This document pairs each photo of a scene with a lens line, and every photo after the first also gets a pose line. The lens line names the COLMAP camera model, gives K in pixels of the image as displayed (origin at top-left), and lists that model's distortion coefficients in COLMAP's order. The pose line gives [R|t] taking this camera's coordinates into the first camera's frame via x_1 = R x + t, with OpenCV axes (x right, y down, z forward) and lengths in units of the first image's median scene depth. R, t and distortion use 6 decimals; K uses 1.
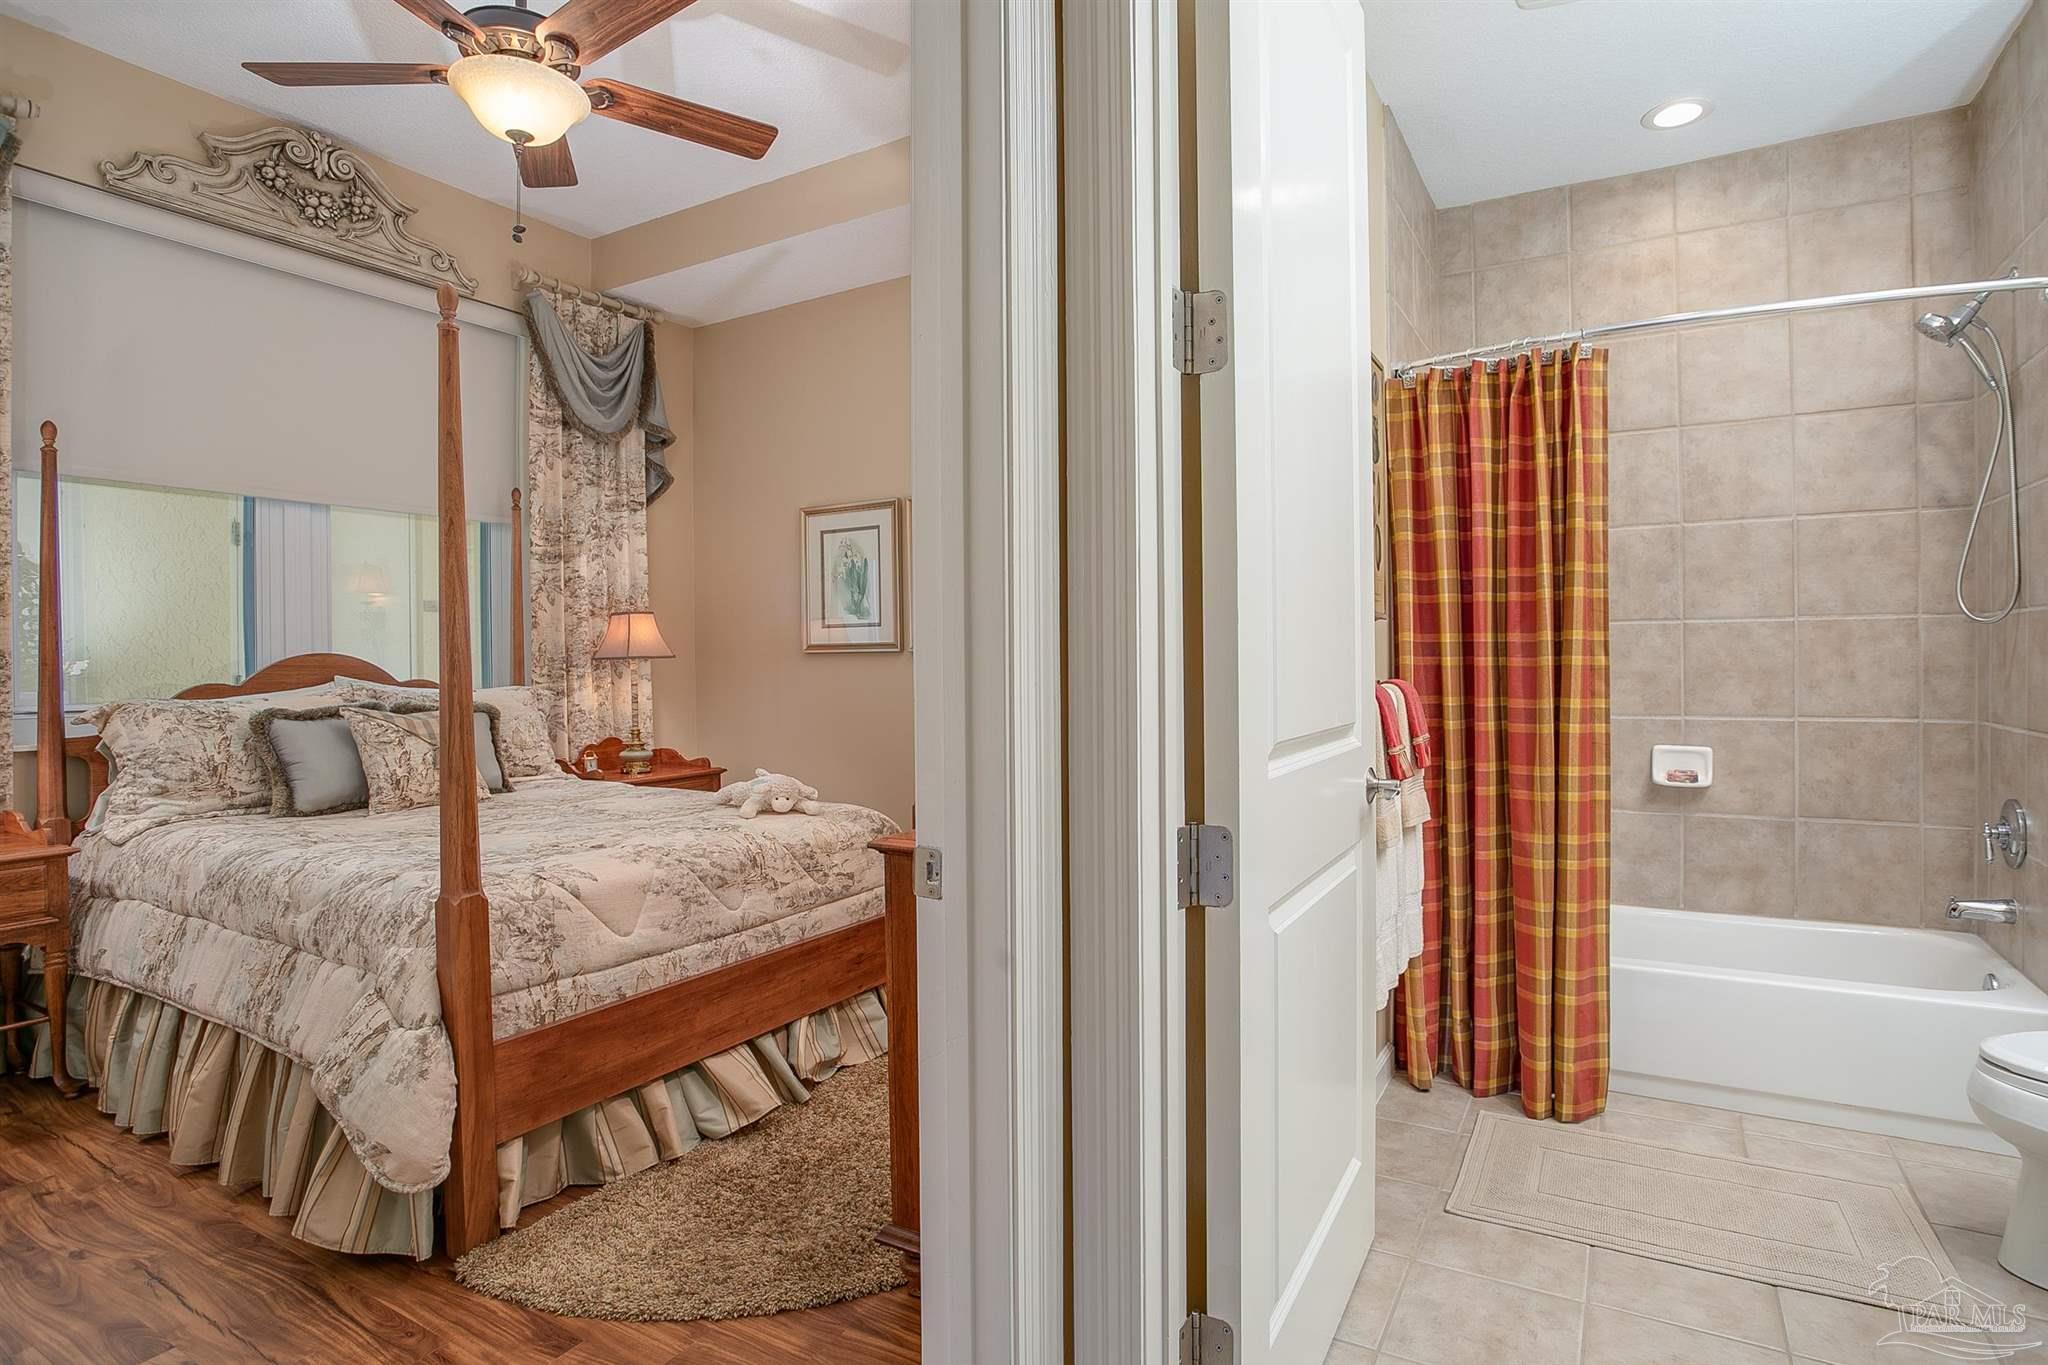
lens RADIAL K [[1047.4, 0, 1063.1], [0, 1047.4, 671.0], [0, 0, 1]] dist [-0.048256, 0.014995]
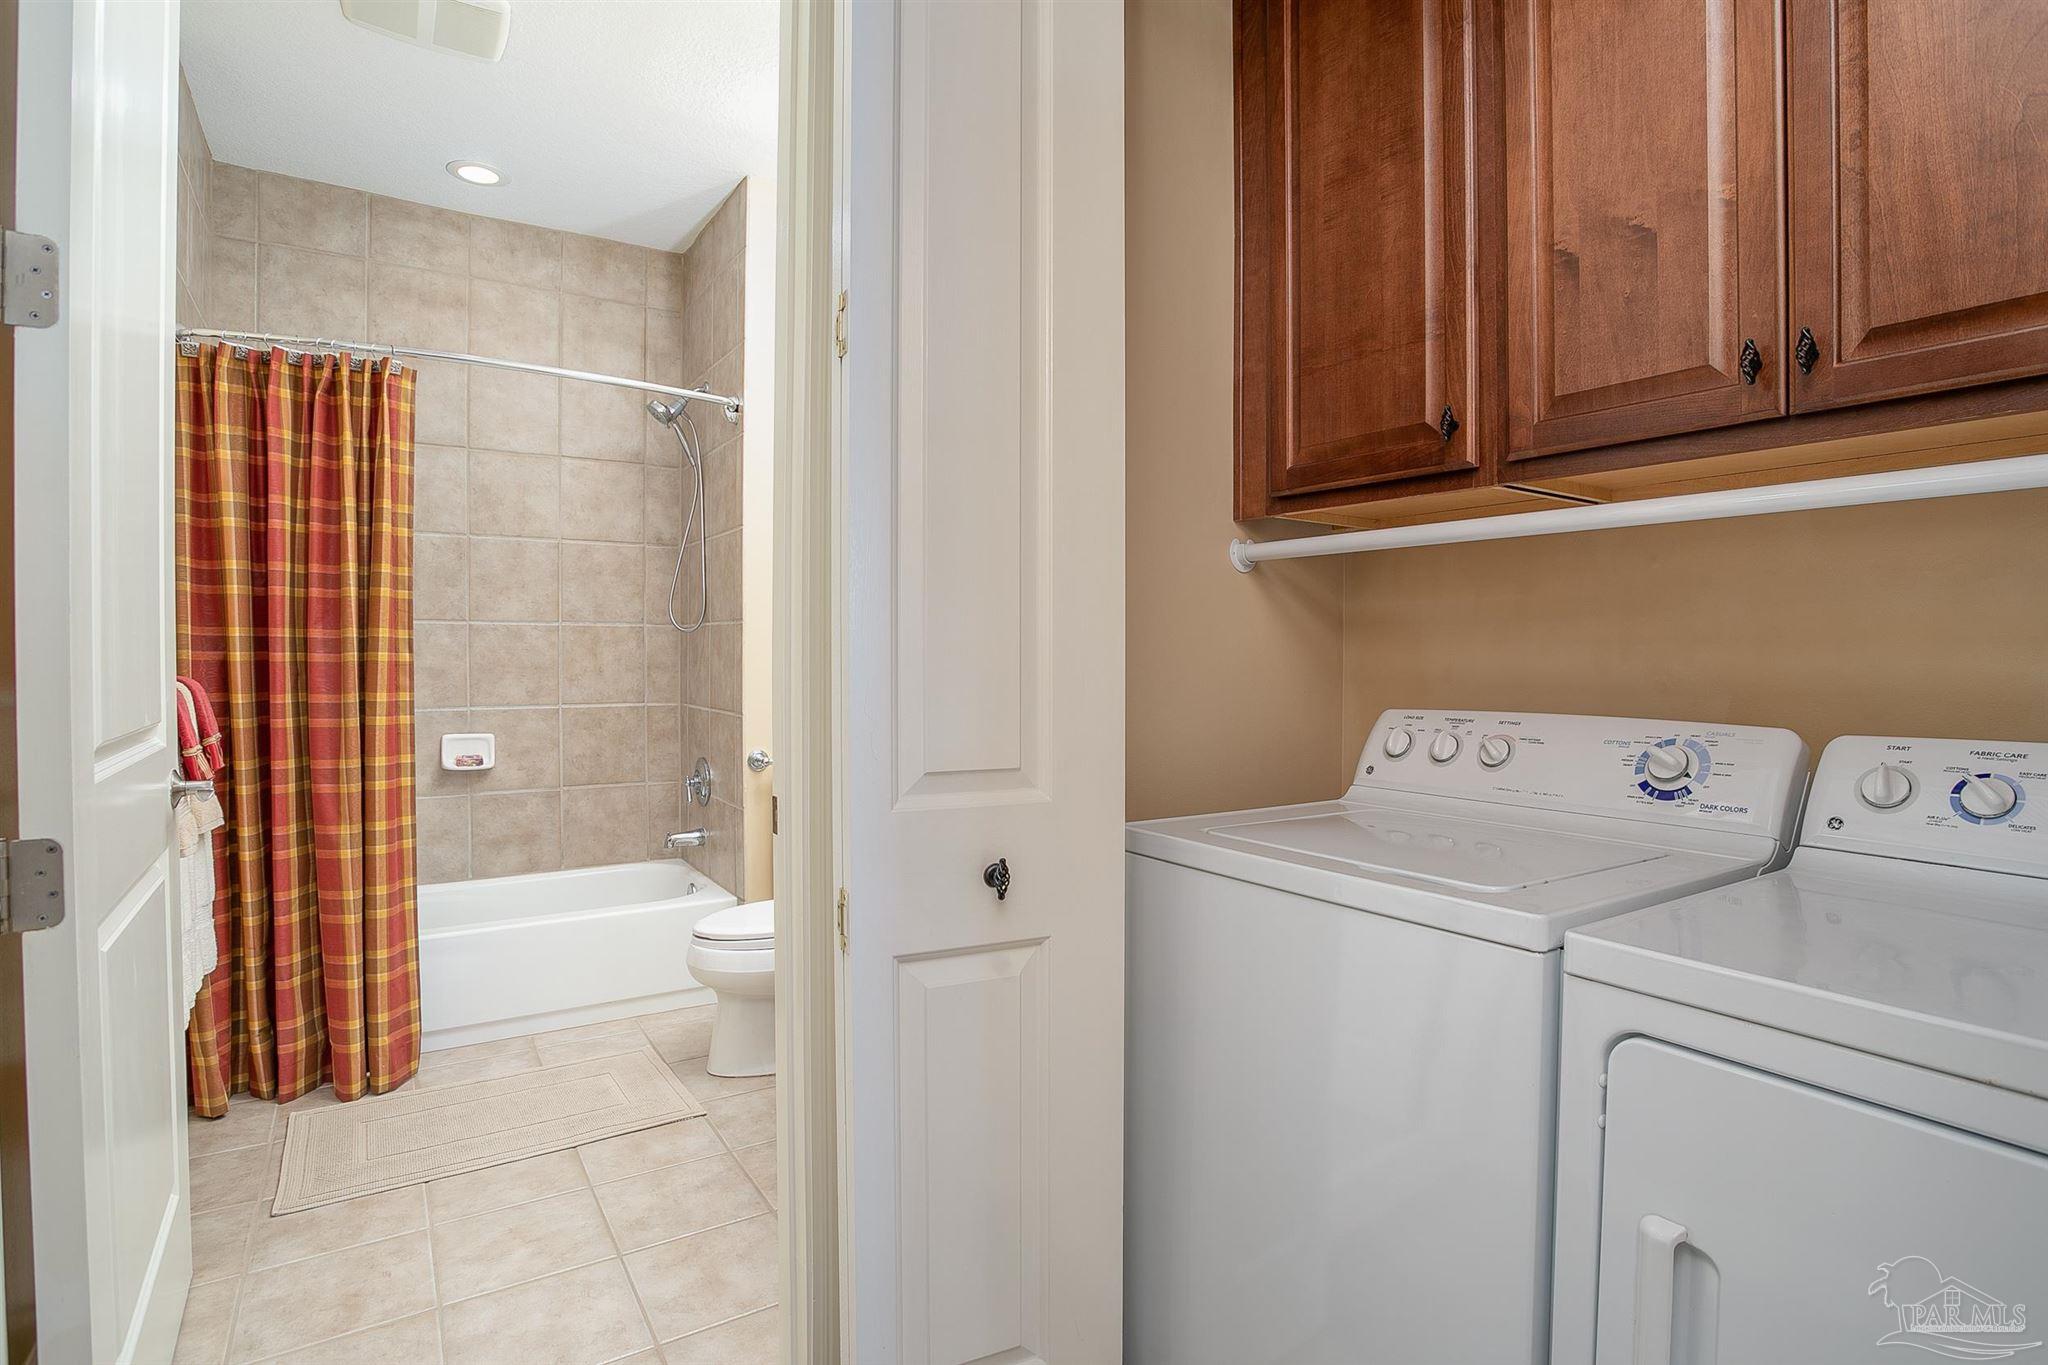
lens RADIAL K [[1017.5, 0, 1039.0], [0, 1017.5, 670.3], [0, 0, 1]] dist [-0.047446, 0.001194]
pose [[0.462785, -0.002549, 0.886467, -0.097902], [-0.000016, 0.999996, 0.002883, 0.000760], [-0.886470, -0.001349, 0.462783, -0.068424]]
